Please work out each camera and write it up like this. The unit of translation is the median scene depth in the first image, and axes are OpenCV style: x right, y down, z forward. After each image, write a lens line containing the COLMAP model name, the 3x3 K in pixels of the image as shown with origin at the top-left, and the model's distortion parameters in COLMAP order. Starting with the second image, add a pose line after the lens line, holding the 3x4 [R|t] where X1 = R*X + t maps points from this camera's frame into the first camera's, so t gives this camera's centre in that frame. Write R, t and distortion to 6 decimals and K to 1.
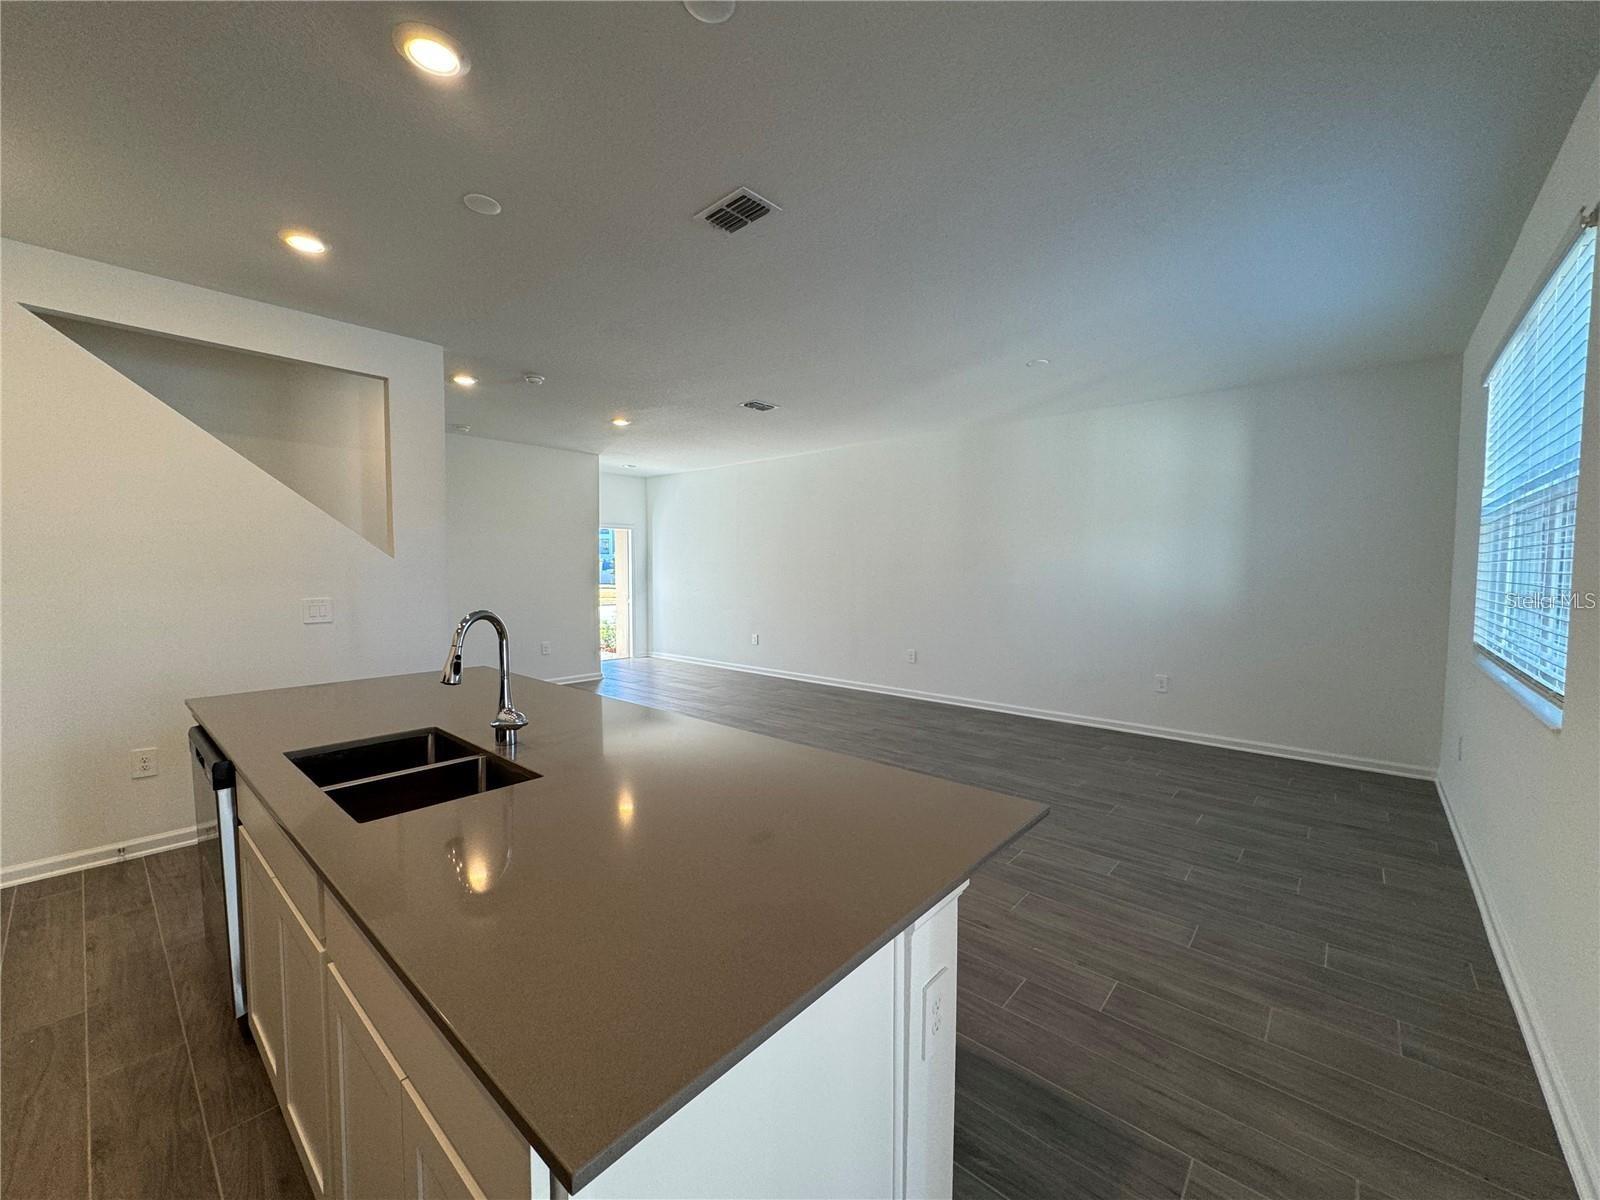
lens RADIAL K [[634.5, 0, 800.3], [0, 634.5, 598.5], [0, 0, 1]] dist [-0.002194, -0.000006]
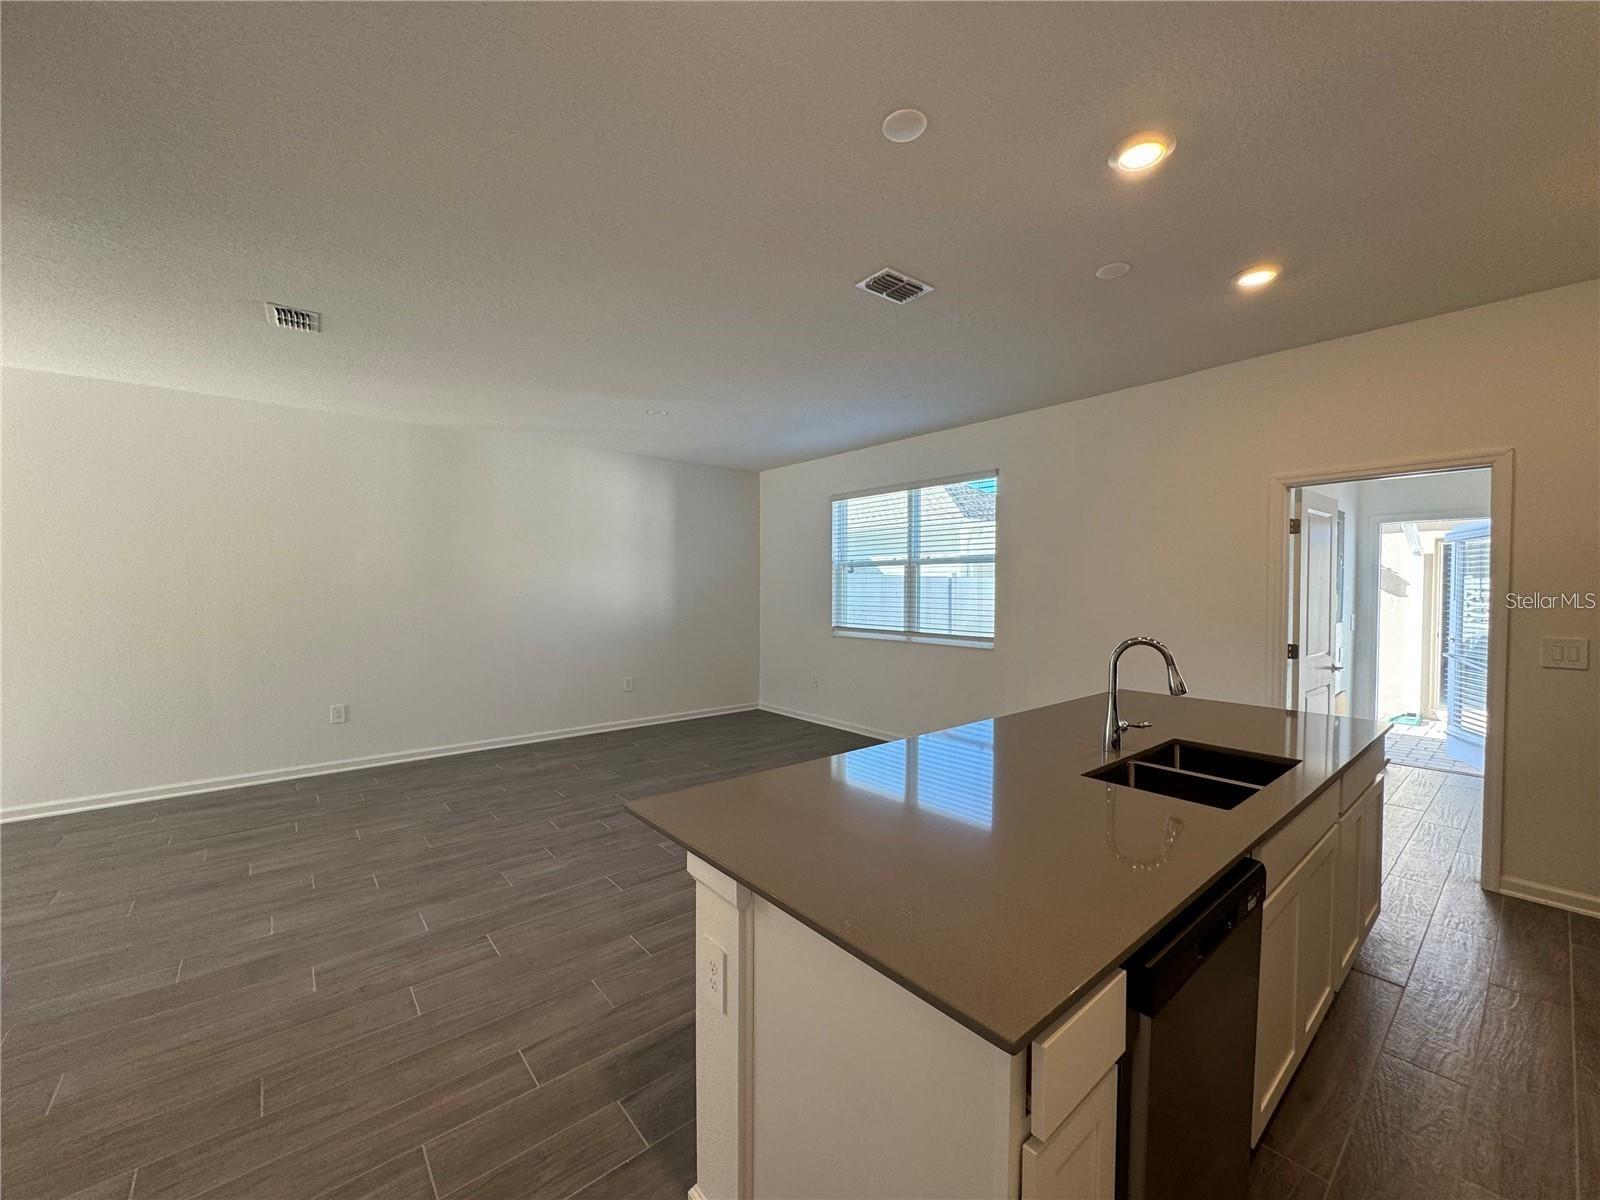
lens RADIAL K [[634.5, 0, 802.7], [0, 634.5, 600.3], [0, 0, 1]] dist [-0.002194, -0.000006]
pose [[0.153855, -0.024233, 0.987796, -0.641066], [0.046664, 0.998762, 0.017234, -0.036648], [-0.986991, 0.043443, 0.154796, 0.512885]]
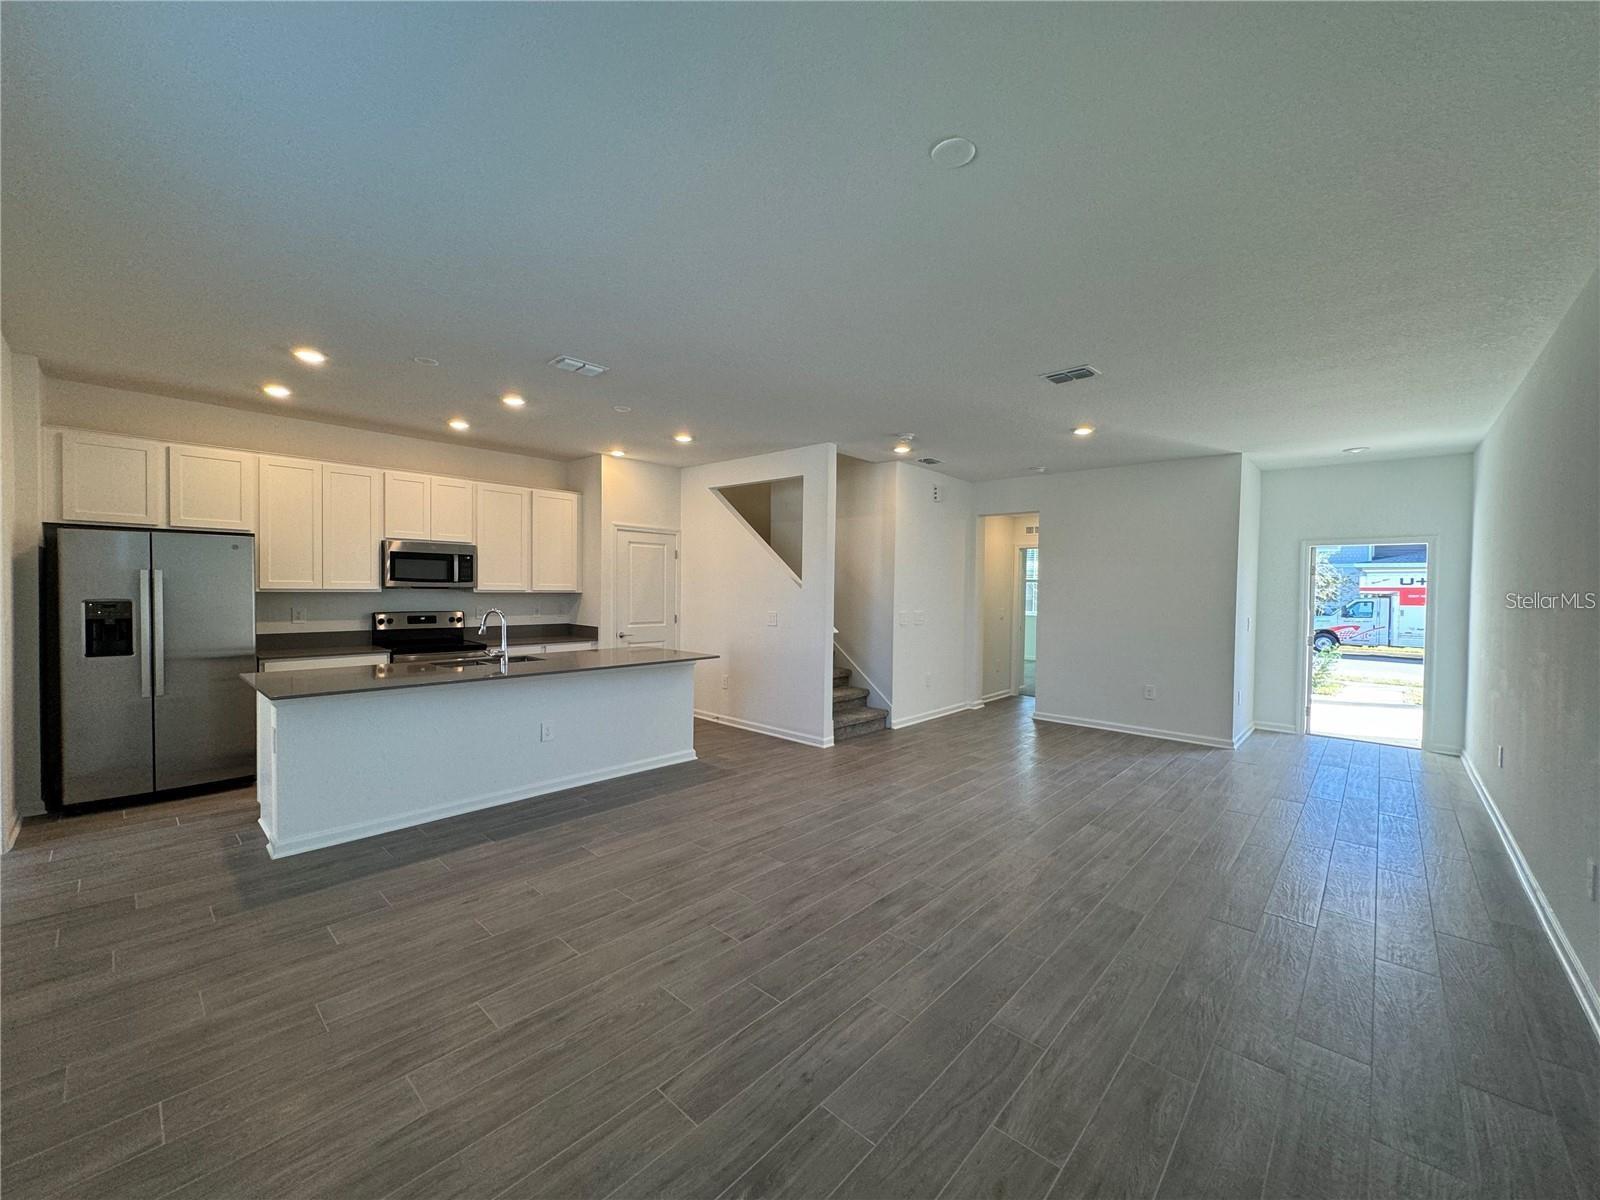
lens RADIAL K [[634.5, 0, 803.9], [0, 634.5, 599.1], [0, 0, 1]] dist [-0.002194, -0.000006]
pose [[-0.022449, 0.016549, -0.999611, 0.730597], [-0.064137, 0.997780, 0.017959, -0.052185], [0.997689, 0.064515, -0.021338, 0.817799]]
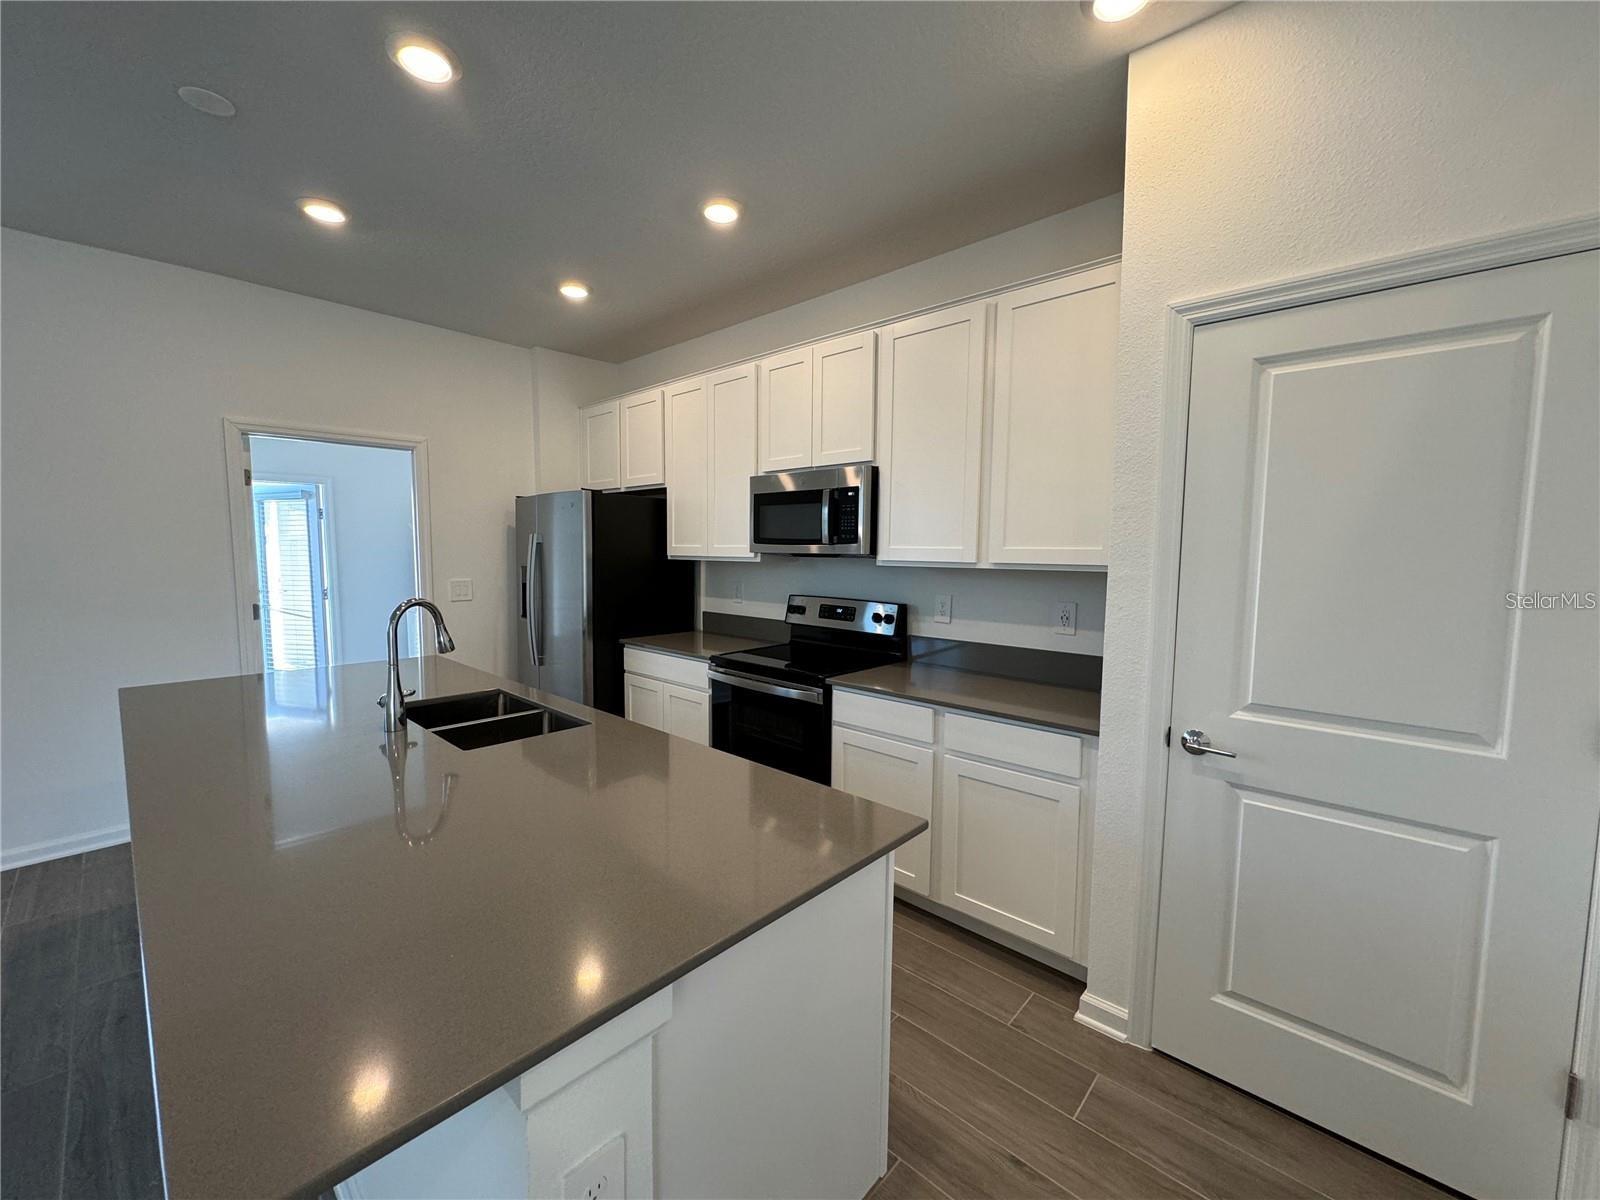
lens RADIAL K [[634.5, 0, 797.2], [0, 634.5, 597.4], [0, 0, 1]] dist [-0.002194, -0.000006]
pose [[-0.999626, -0.012426, 0.024347, -0.429024], [-0.009255, 0.991953, 0.126264, -0.046314], [-0.025720, 0.125992, -0.991698, 0.742112]]
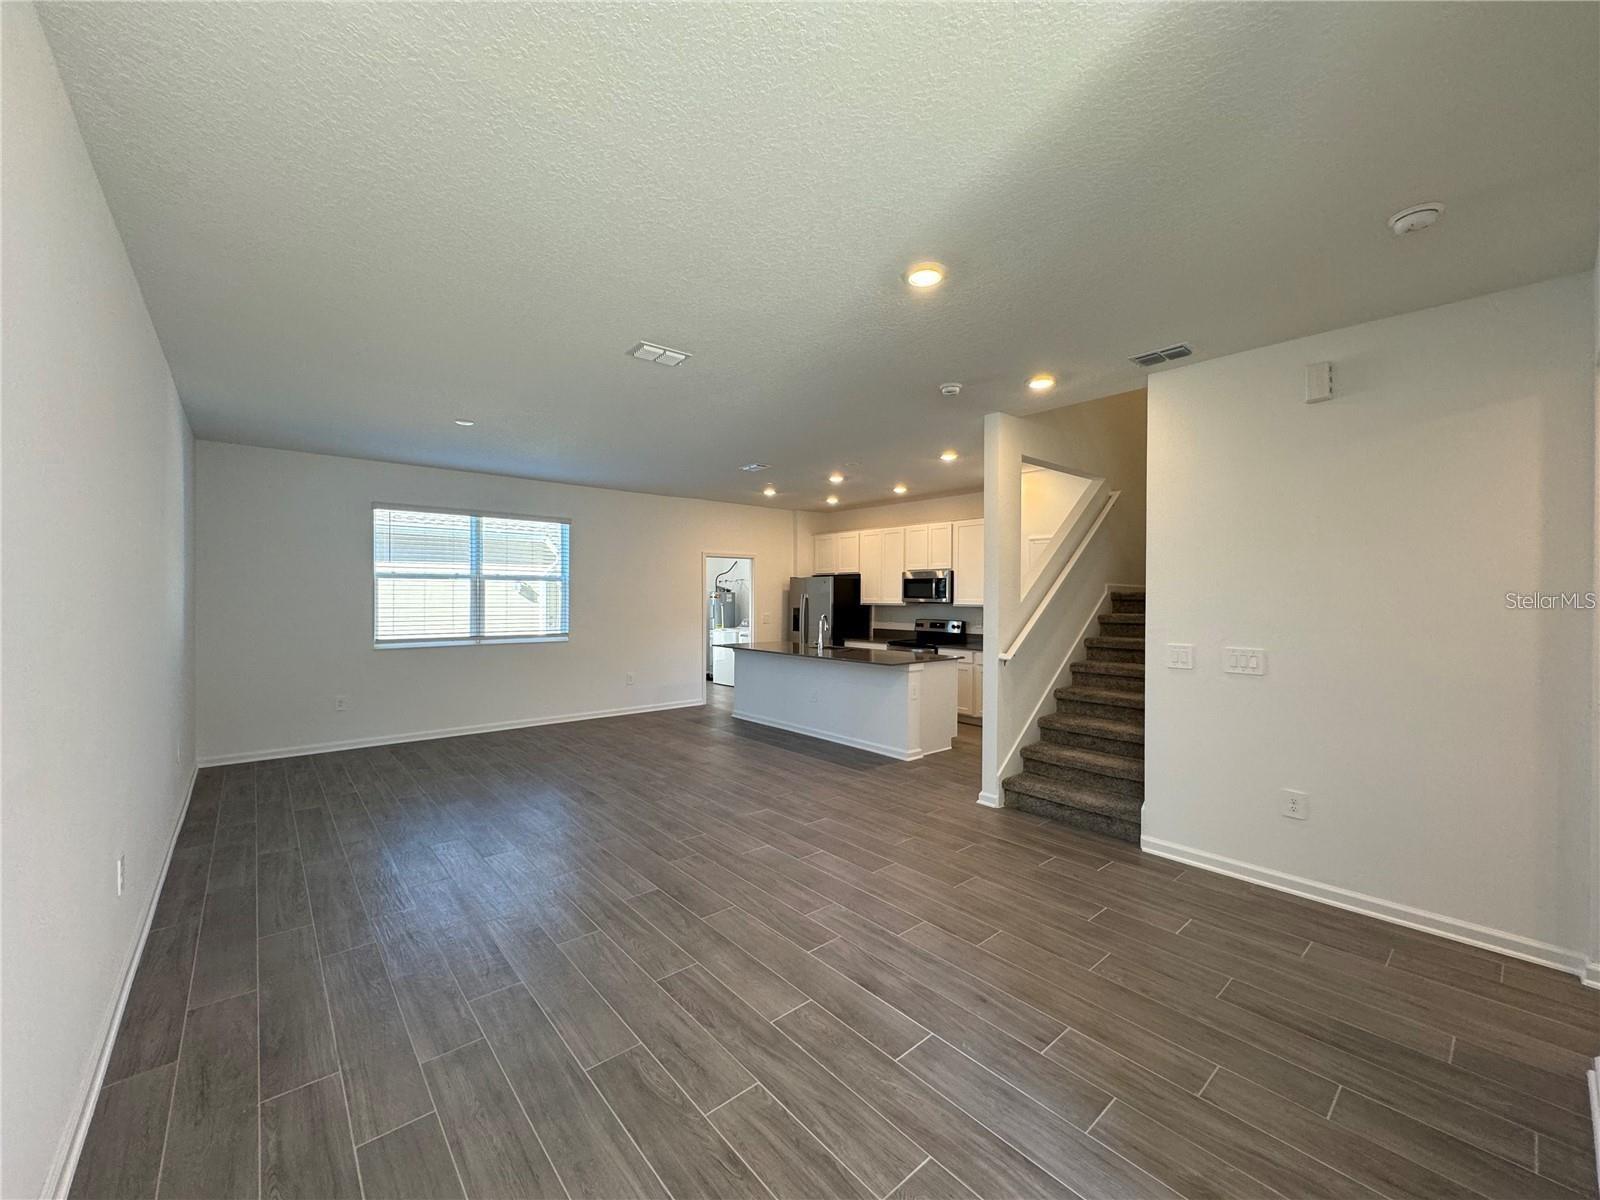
lens RADIAL K [[634.5, 0, 798.4], [0, 634.5, 598.5], [0, 0, 1]] dist [-0.002194, -0.000006]
pose [[-0.989772, -0.007054, 0.142486, -0.328326], [0.000329, 0.998661, 0.051730, -0.105289], [-0.142660, 0.051247, -0.988444, 1.801542]]
